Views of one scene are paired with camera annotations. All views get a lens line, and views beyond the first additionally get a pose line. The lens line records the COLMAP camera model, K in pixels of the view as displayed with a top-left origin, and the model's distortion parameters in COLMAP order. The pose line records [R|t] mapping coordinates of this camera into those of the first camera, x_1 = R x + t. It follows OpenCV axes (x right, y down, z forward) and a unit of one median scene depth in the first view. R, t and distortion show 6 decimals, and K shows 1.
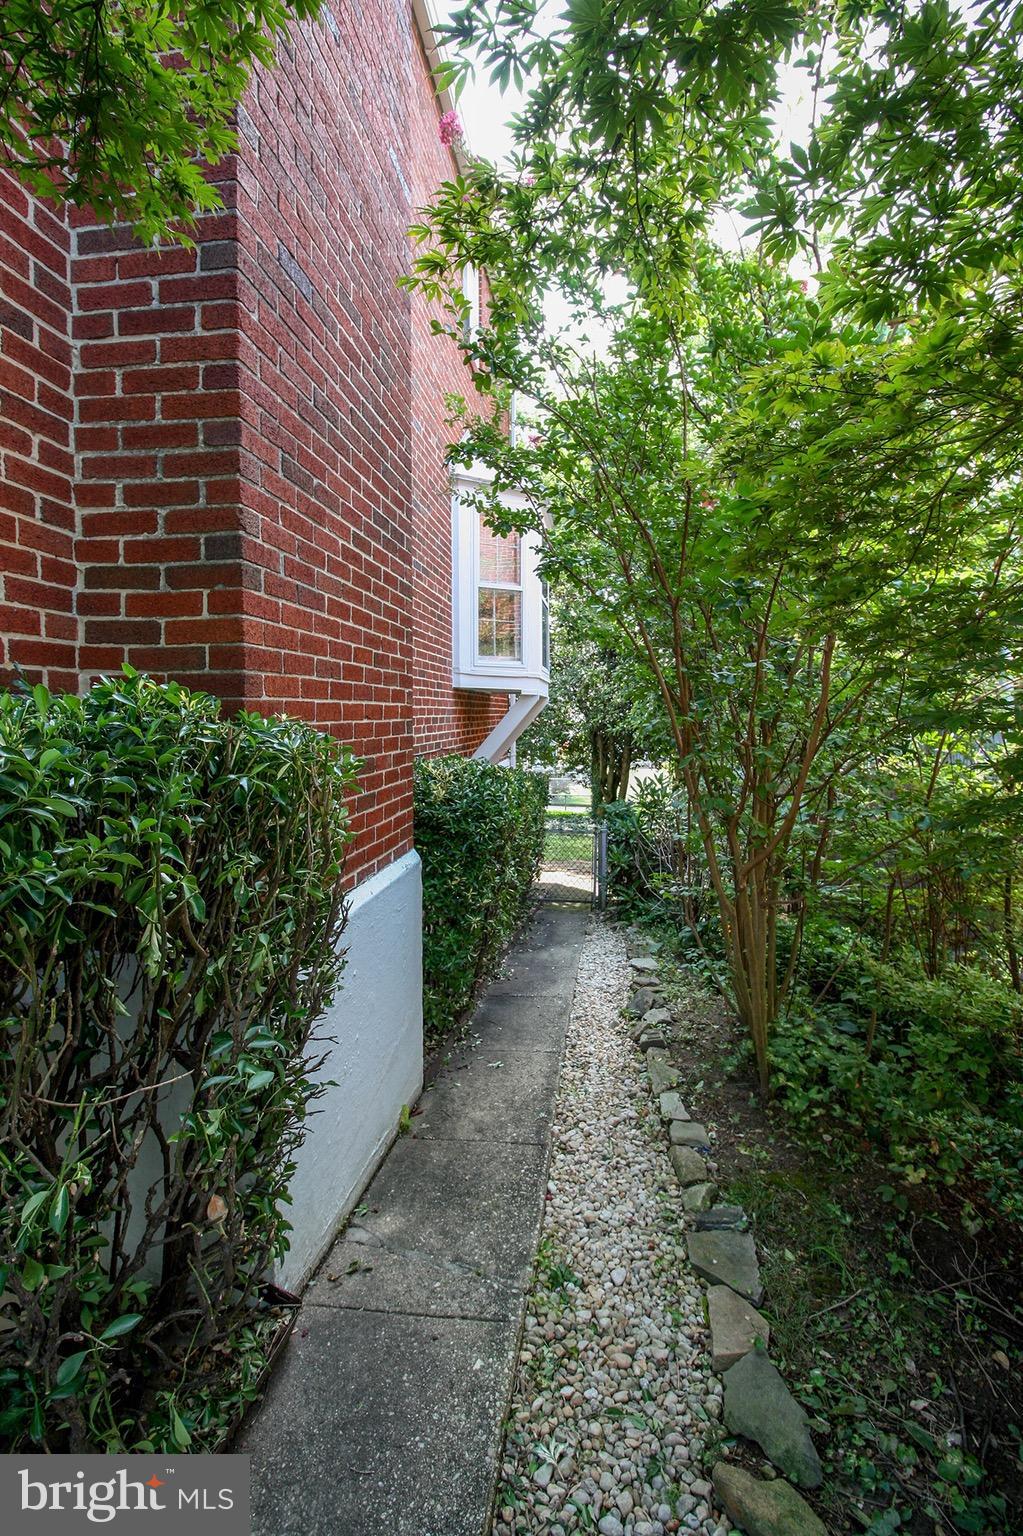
lens RADIAL K [[701.1, 0, 509.8], [0, 701.1, 765.8], [0, 0, 1]] dist [-0.002889, -0.000164]
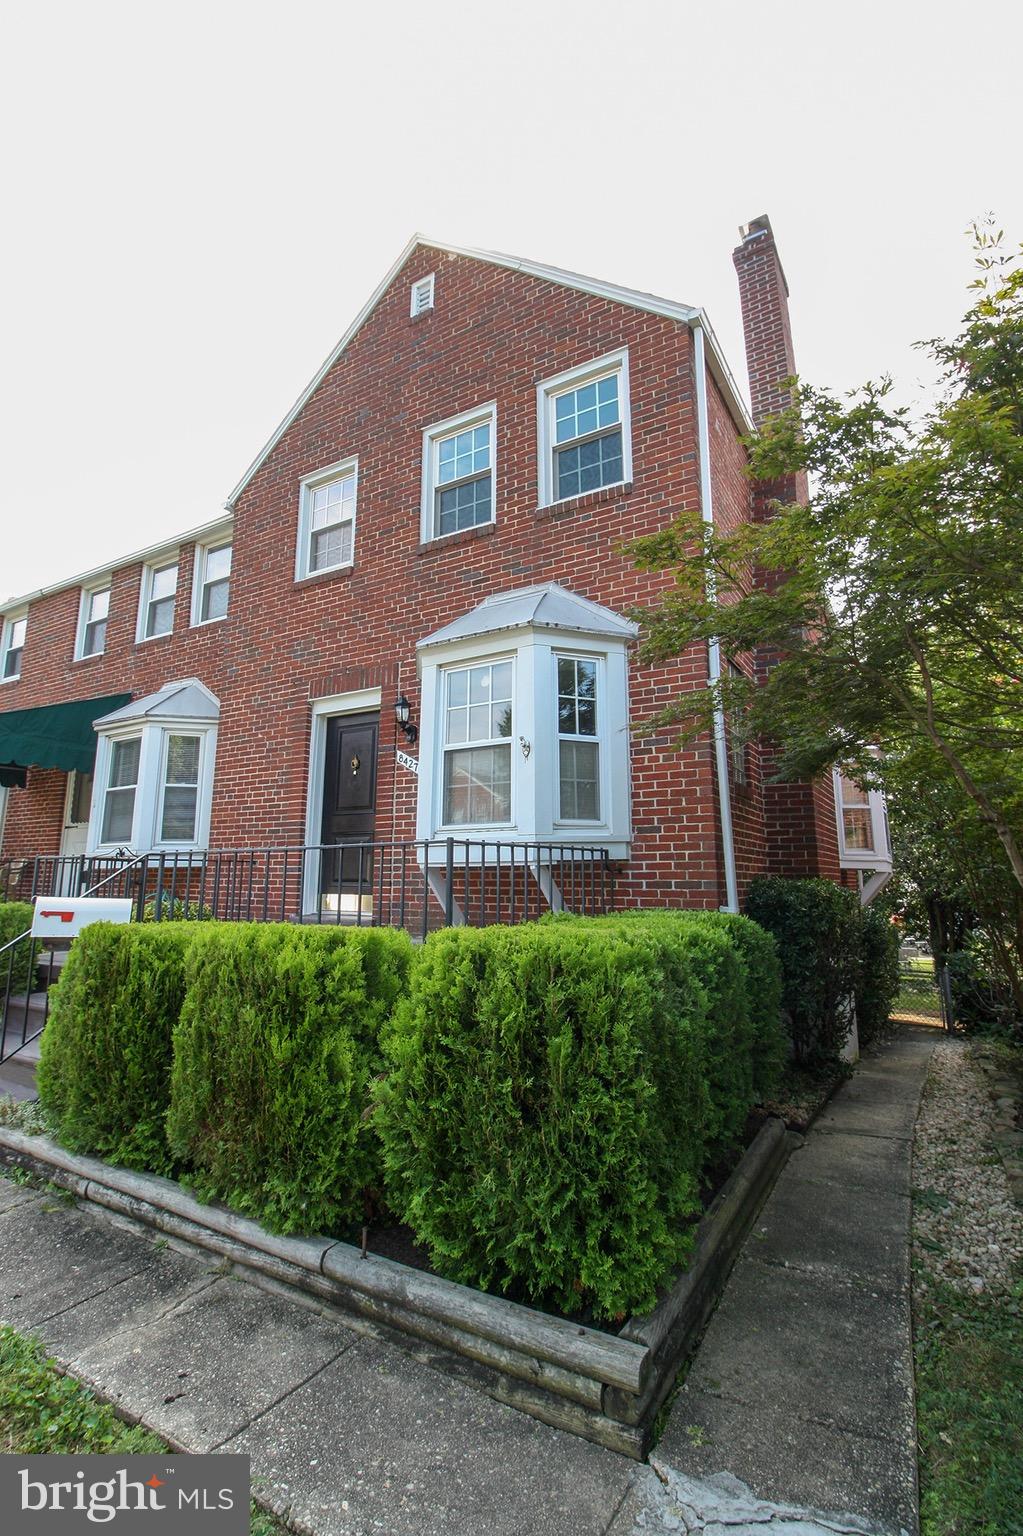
lens RADIAL K [[701.1, 0, 515.4], [0, 701.1, 760.9], [0, 0, 1]] dist [-0.002889, -0.000164]
pose [[0.918930, -0.067951, -0.388524, -0.092042], [-0.028788, 0.970866, -0.237889, 0.053097], [0.393369, 0.229789, 0.890201, -0.748017]]
